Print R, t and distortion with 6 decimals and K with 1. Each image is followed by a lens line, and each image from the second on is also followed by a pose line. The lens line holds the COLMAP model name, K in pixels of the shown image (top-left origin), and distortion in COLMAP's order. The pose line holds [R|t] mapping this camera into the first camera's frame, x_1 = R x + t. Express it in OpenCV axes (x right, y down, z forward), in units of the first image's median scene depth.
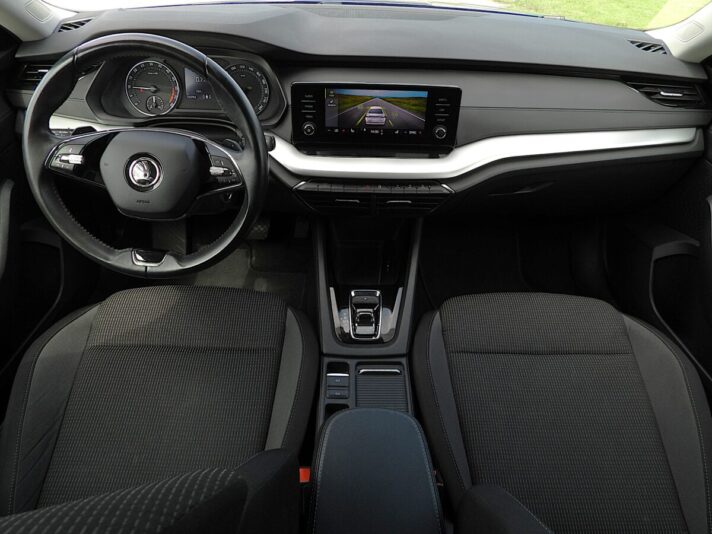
lens RADIAL K [[510.7, 0, 356.0], [0, 510.7, 267.0], [0, 0, 1]] dist [-0.009585, 0.004172]
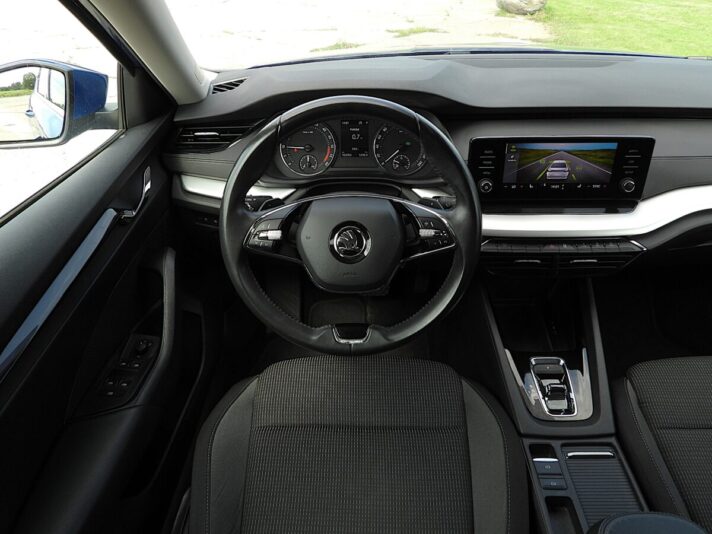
lens RADIAL K [[510.7, 0, 356.0], [0, 510.7, 267.0], [0, 0, 1]] dist [-0.009585, 0.004172]
pose [[0.998810, -0.022635, -0.043196, -0.292708], [0.019378, 0.997041, -0.074388, -0.058271], [0.044752, 0.073462, 0.996293, 0.071604]]
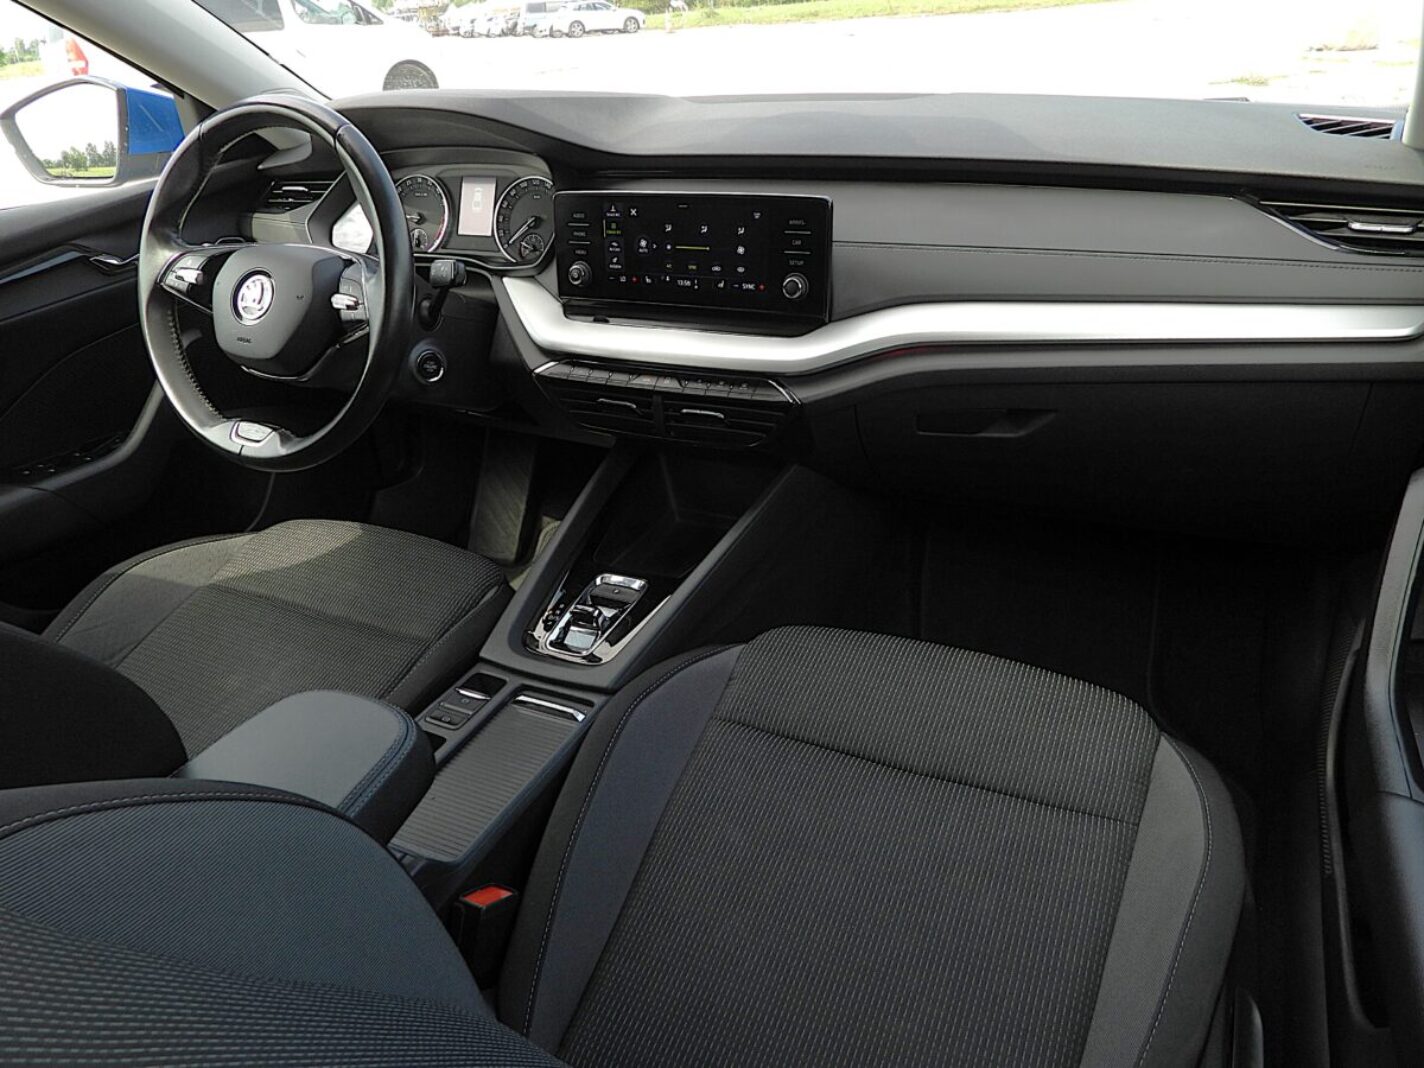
lens RADIAL K [[1032.3, 0, 712.0], [0, 1032.3, 534.0], [0, 0, 1]] dist [-0.006982, 0.001091]
pose [[0.883116, 0.135425, -0.449184, 0.593765], [-0.211311, 0.969635, -0.123111, 0.119350], [0.418872, 0.203639, 0.884916, 0.109242]]
